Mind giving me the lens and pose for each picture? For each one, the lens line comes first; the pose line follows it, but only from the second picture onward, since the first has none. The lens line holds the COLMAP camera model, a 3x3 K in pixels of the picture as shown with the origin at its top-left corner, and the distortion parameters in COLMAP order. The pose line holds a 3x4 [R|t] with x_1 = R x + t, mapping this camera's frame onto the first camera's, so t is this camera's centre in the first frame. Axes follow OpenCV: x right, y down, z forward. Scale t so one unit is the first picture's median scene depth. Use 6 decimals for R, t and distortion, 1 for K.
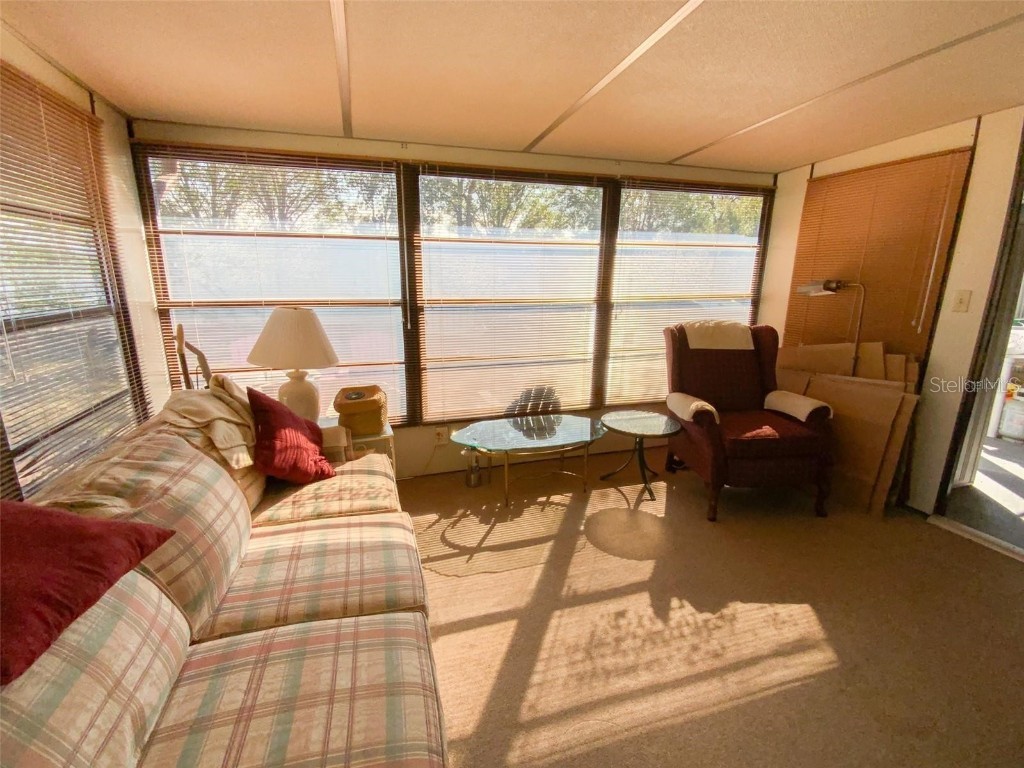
lens RADIAL K [[454.1, 0, 509.5], [0, 454.1, 382.4], [0, 0, 1]] dist [0.001591, -0.000051]
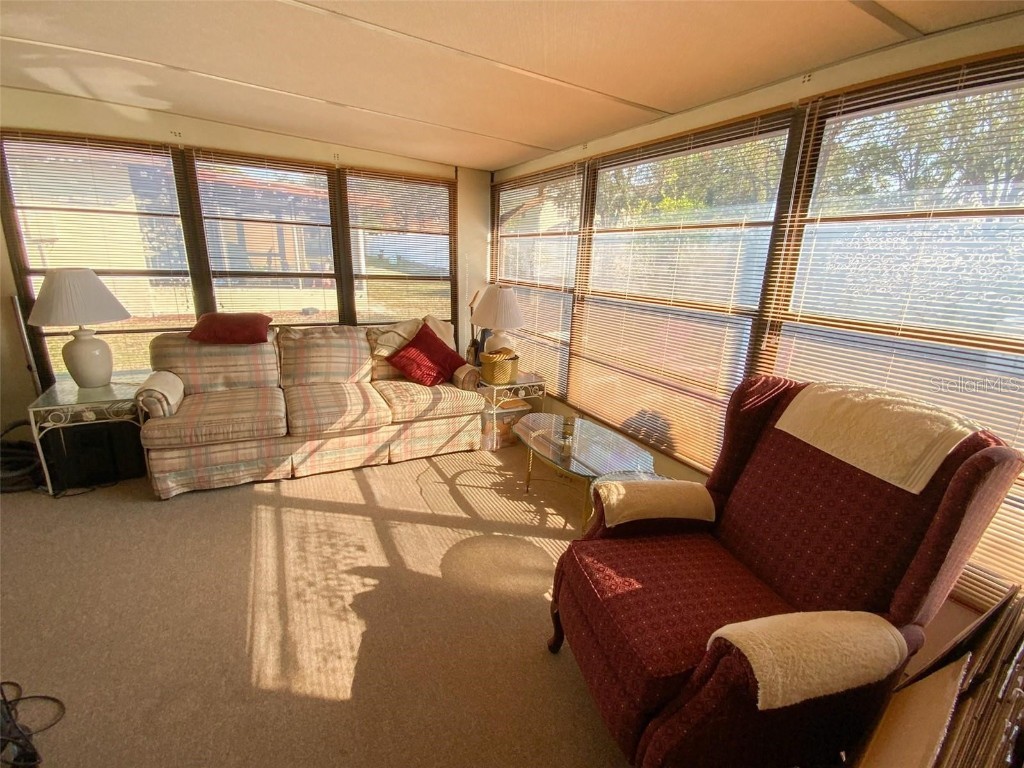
lens RADIAL K [[454.1, 0, 509.5], [0, 454.1, 382.4], [0, 0, 1]] dist [0.001591, -0.000051]
pose [[0.194927, 0.266273, -0.943982, 1.224035], [-0.263195, 0.941345, 0.211180, -0.230182], [0.944845, 0.207287, 0.253575, 0.902847]]
